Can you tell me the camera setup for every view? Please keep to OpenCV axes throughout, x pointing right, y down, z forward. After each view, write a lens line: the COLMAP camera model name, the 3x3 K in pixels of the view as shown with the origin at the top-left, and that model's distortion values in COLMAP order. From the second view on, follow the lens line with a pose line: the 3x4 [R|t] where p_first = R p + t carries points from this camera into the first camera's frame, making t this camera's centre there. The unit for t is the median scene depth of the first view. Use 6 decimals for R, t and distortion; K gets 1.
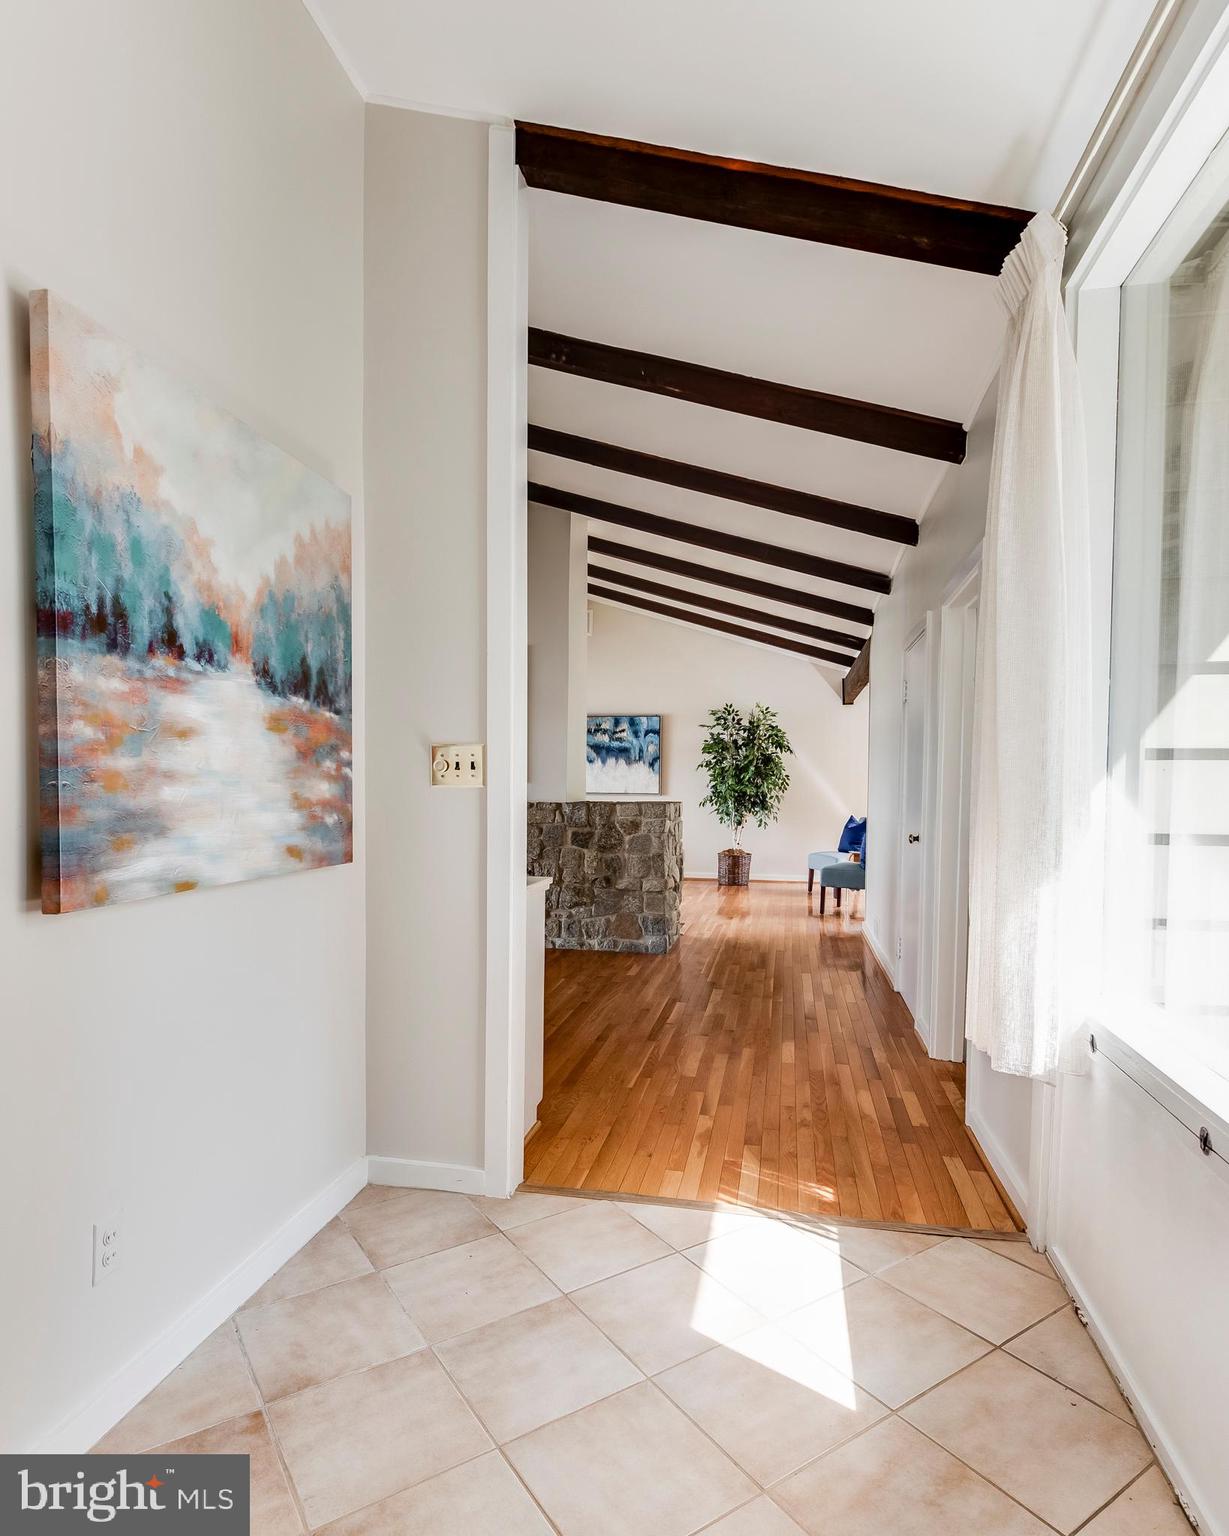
lens RADIAL K [[857.5, 0, 610.8], [0, 857.5, 826.4], [0, 0, 1]] dist [0.000575, 0.000101]
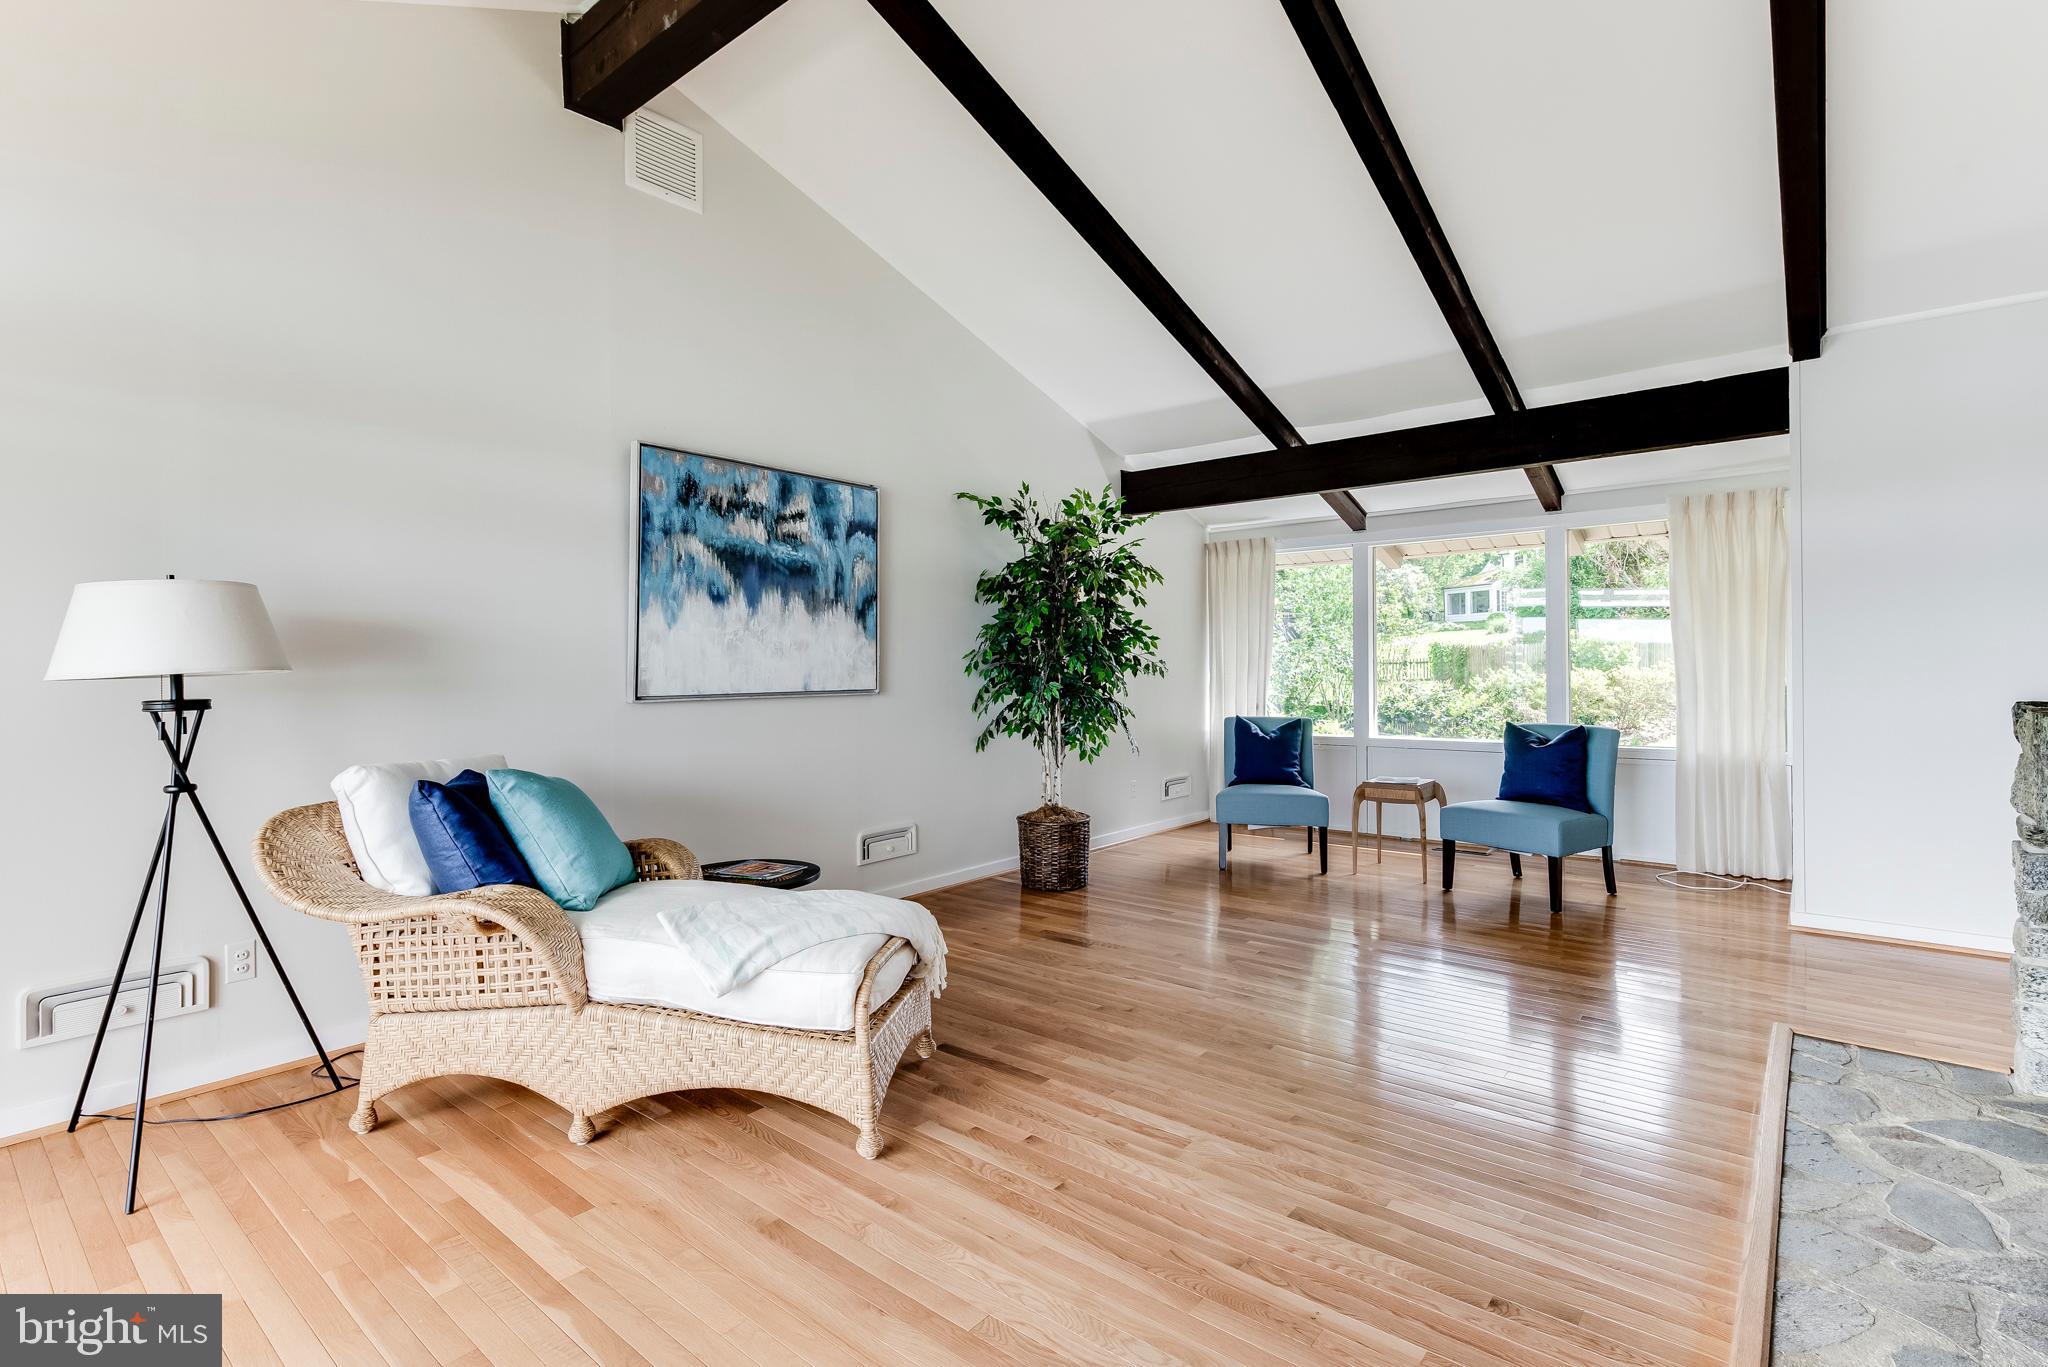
lens RADIAL K [[958.1, 0, 1026.9], [0, 958.1, 666.3], [0, 0, 1]] dist [-0.002157, -0.000942]
pose [[0.466843, -0.012974, 0.884245, -1.963734], [0.057428, 0.998227, -0.015673, -0.255454], [-0.882474, 0.058098, 0.466760, 4.946548]]
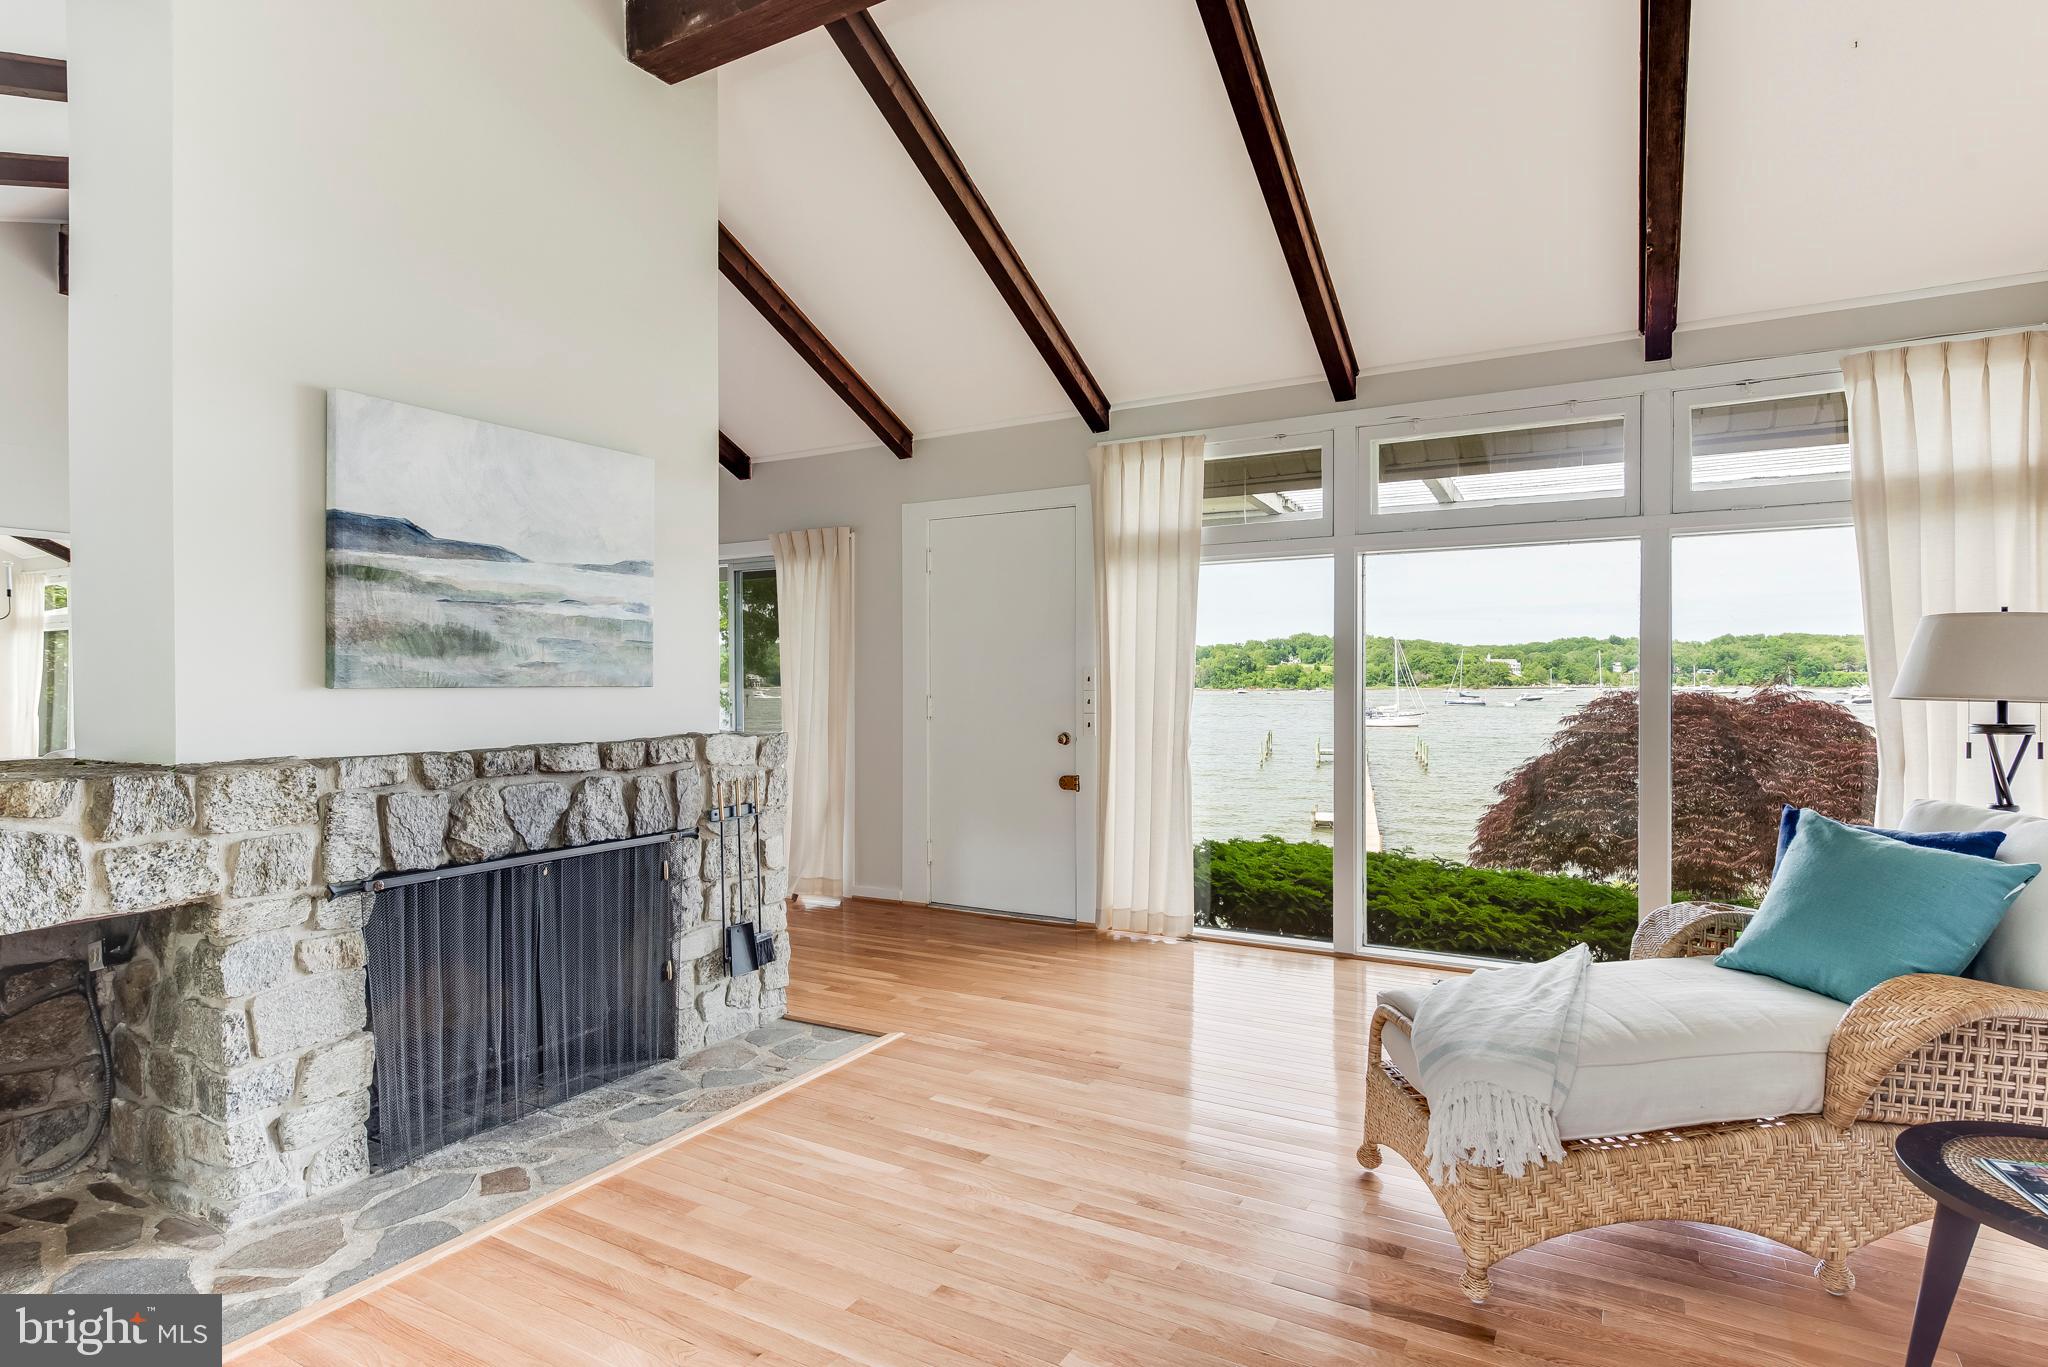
lens RADIAL K [[1088.6, 0, 1021.3], [0, 1088.6, 688.8], [0, 0, 1]] dist [0.001114, -0.000609]
pose [[-0.309475, -0.001363, -0.950907, 0.964900], [-0.046479, 0.998825, 0.013695, -0.309435], [0.949771, 0.048435, -0.309175, 5.827417]]
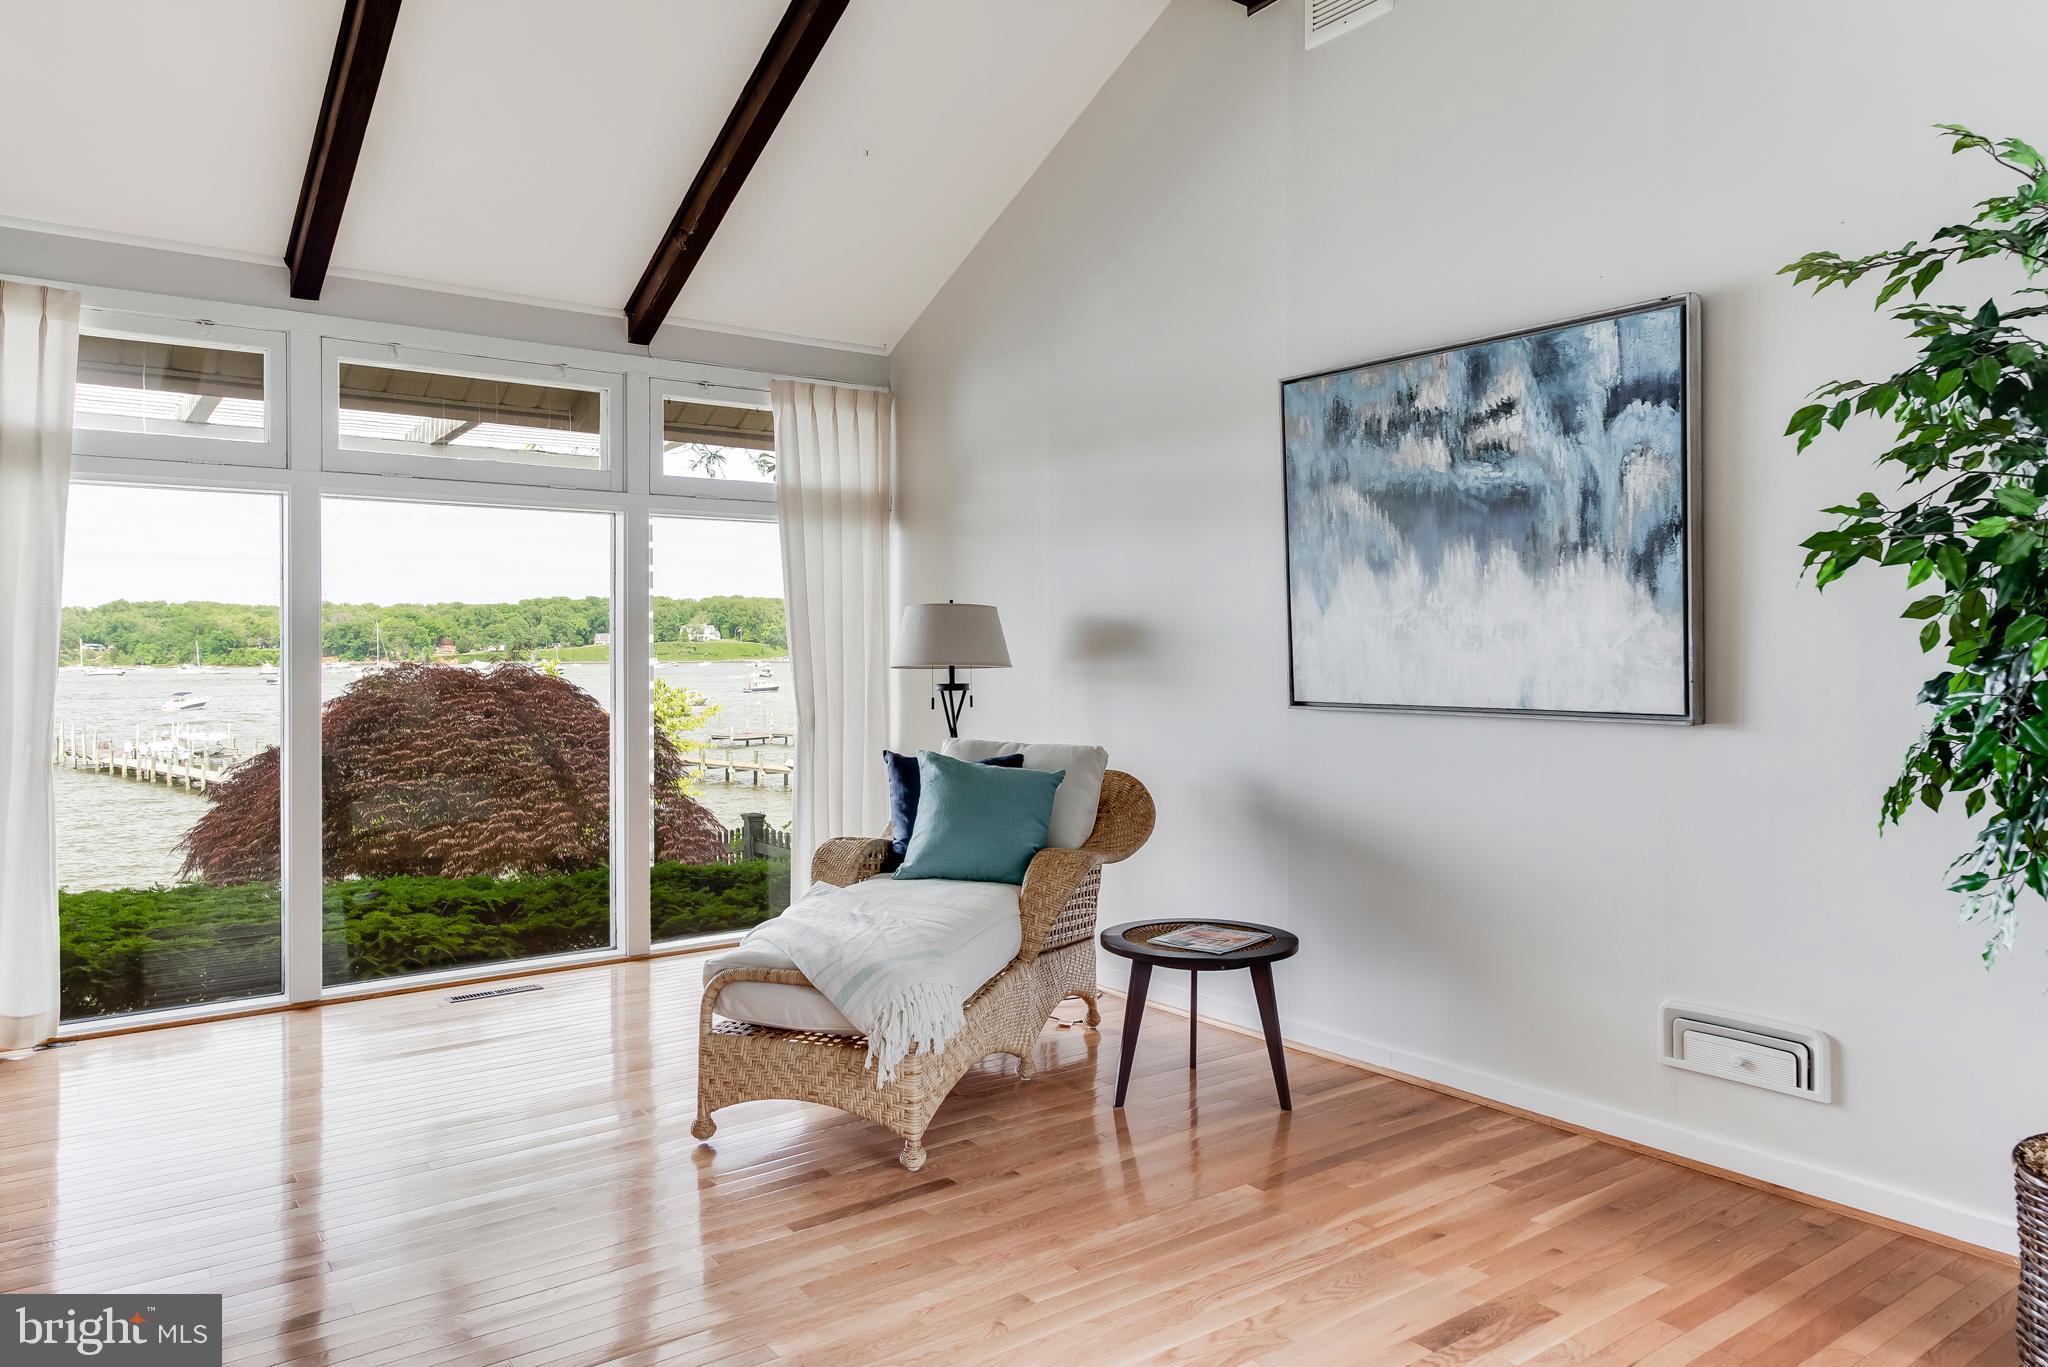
lens RADIAL K [[1377.7, 0, 1045.9], [0, 1377.7, 663.4], [0, 0, 1]] dist [0.002563, 0.001660]
pose [[0.750440, -0.006873, -0.660903, 1.006280], [-0.021572, 0.999158, -0.034885, -0.242961], [0.660587, 0.040436, 0.749660, 4.571587]]
